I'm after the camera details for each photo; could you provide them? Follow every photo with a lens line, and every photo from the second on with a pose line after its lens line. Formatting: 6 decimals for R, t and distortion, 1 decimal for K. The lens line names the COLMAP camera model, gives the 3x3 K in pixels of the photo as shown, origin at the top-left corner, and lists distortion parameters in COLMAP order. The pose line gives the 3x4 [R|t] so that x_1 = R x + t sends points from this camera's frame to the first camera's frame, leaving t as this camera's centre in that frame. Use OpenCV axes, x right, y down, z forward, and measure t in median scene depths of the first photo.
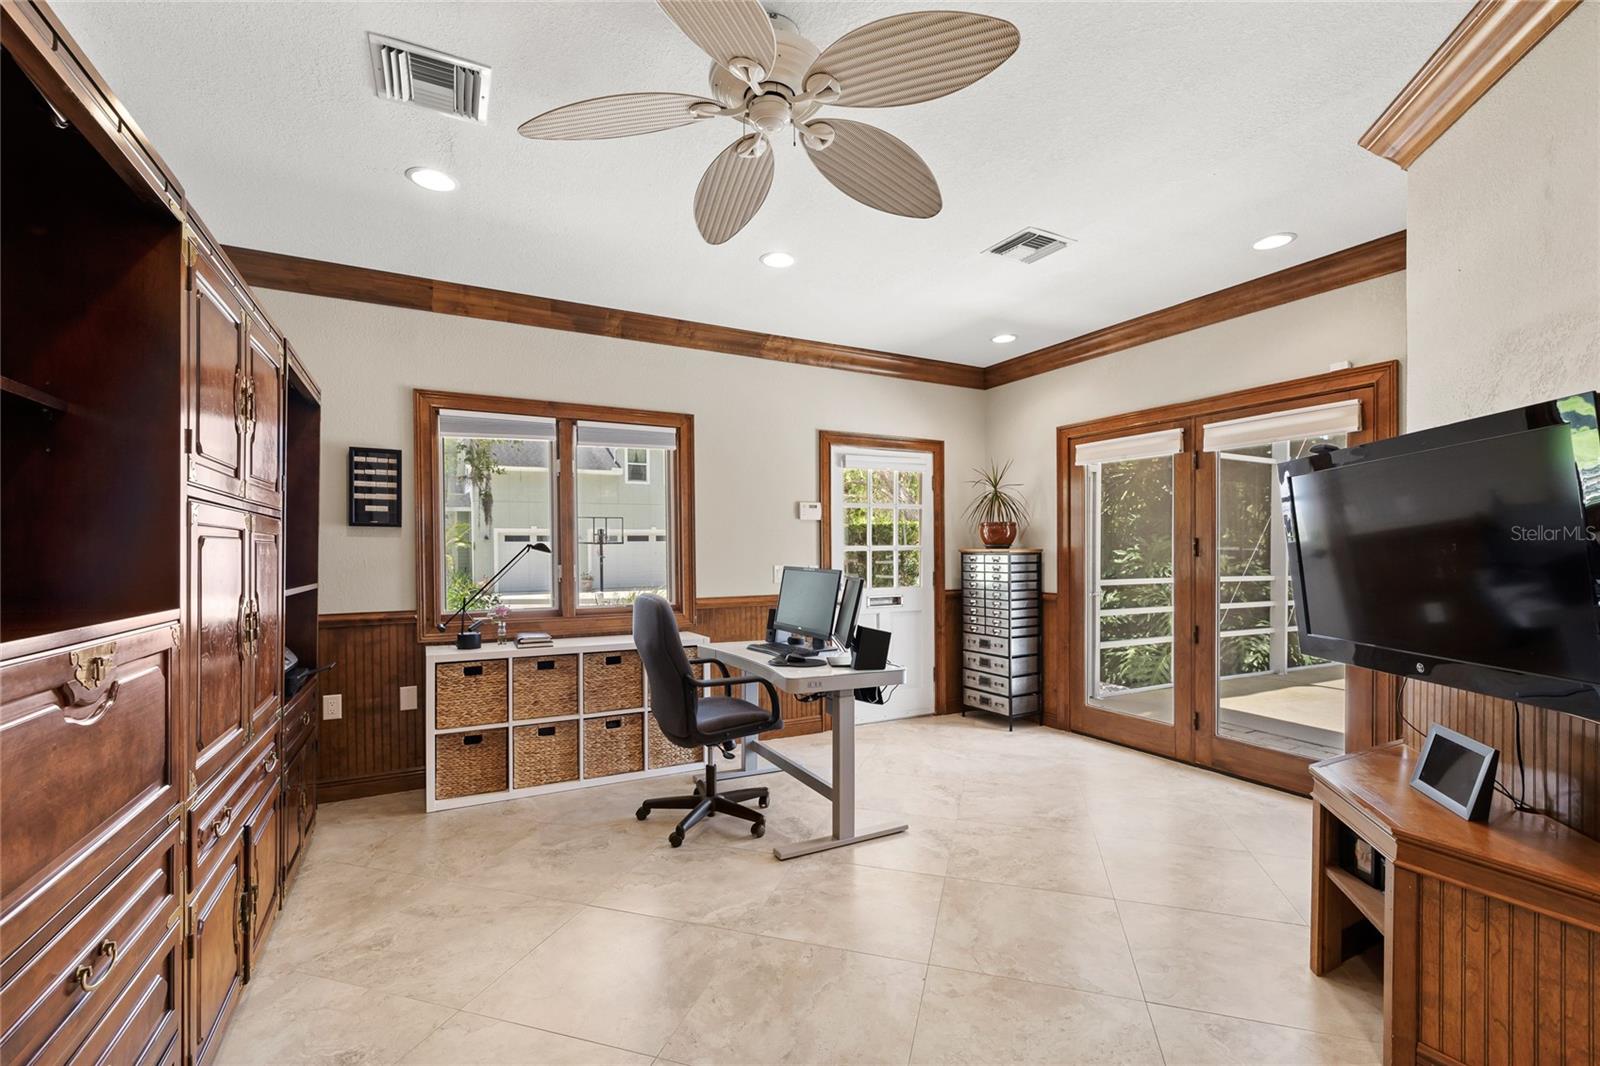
lens RADIAL K [[691.3, 0, 804.6], [0, 691.3, 560.6], [0, 0, 1]] dist [0.001411, 0.000188]
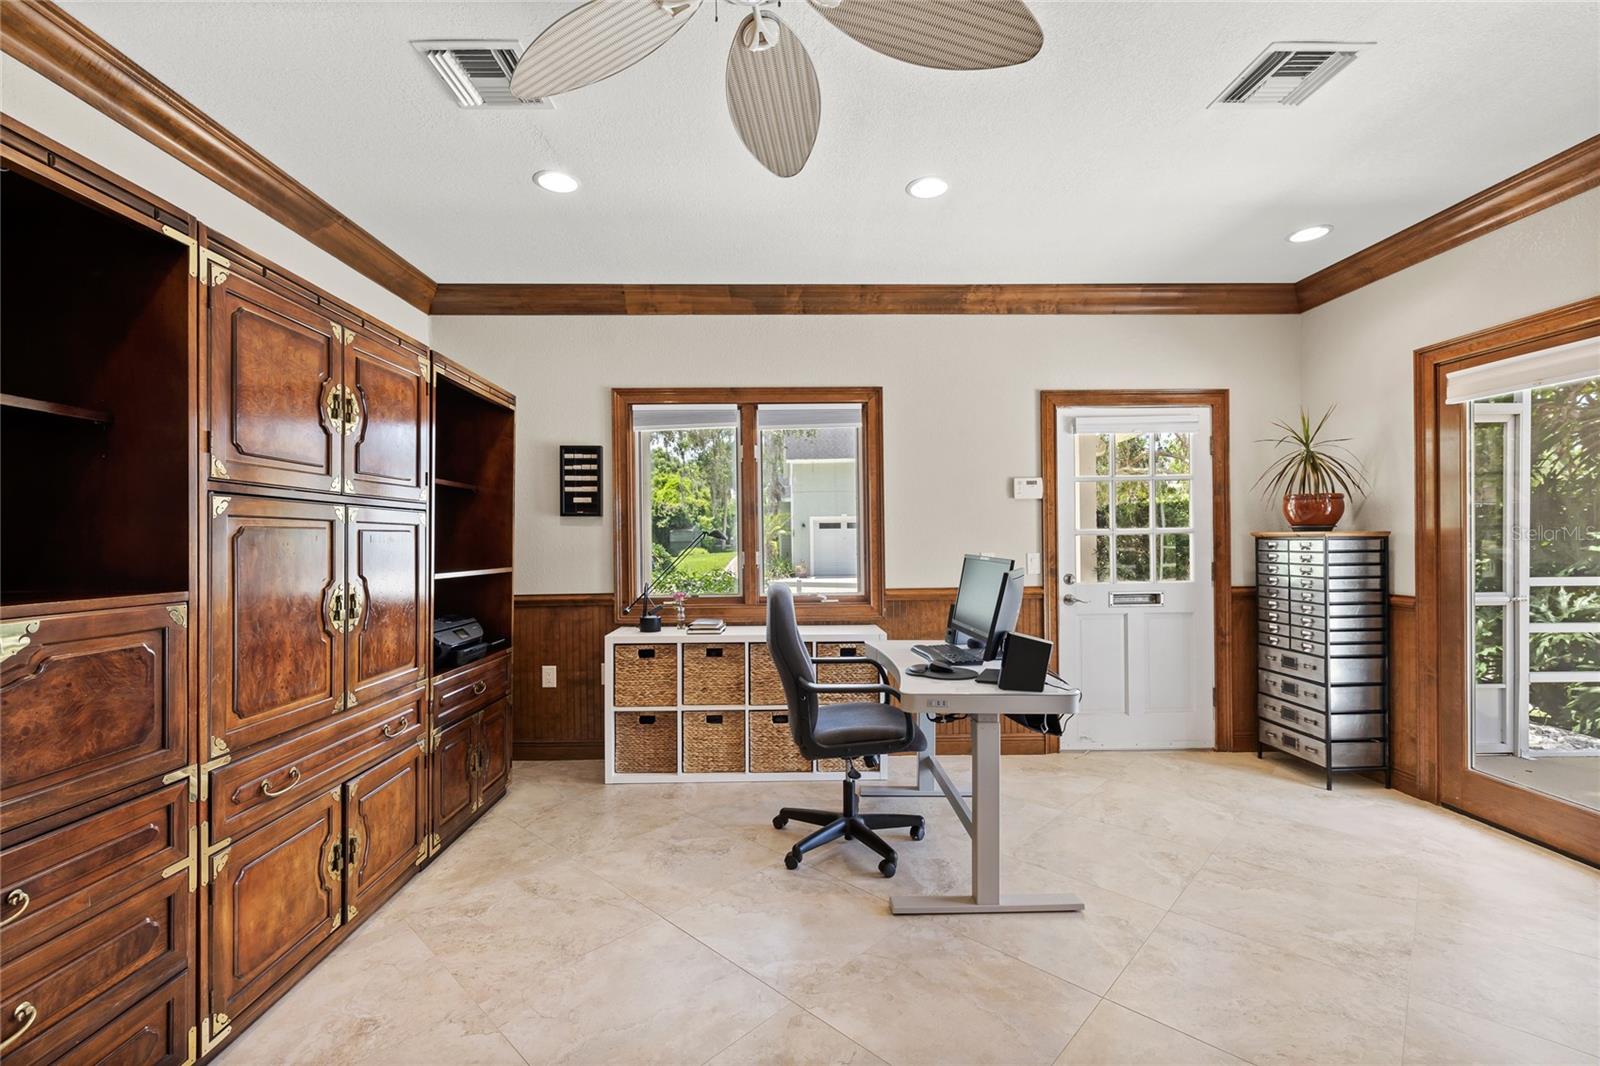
lens RADIAL K [[691.3, 0, 785.3], [0, 691.3, 545.6], [0, 0, 1]] dist [0.001411, 0.000188]
pose [[0.890909, 0.000089, -0.454182, 0.164794], [-0.000806, 0.999999, -0.001385, -0.001055], [0.454182, 0.001600, 0.890908, 0.156881]]
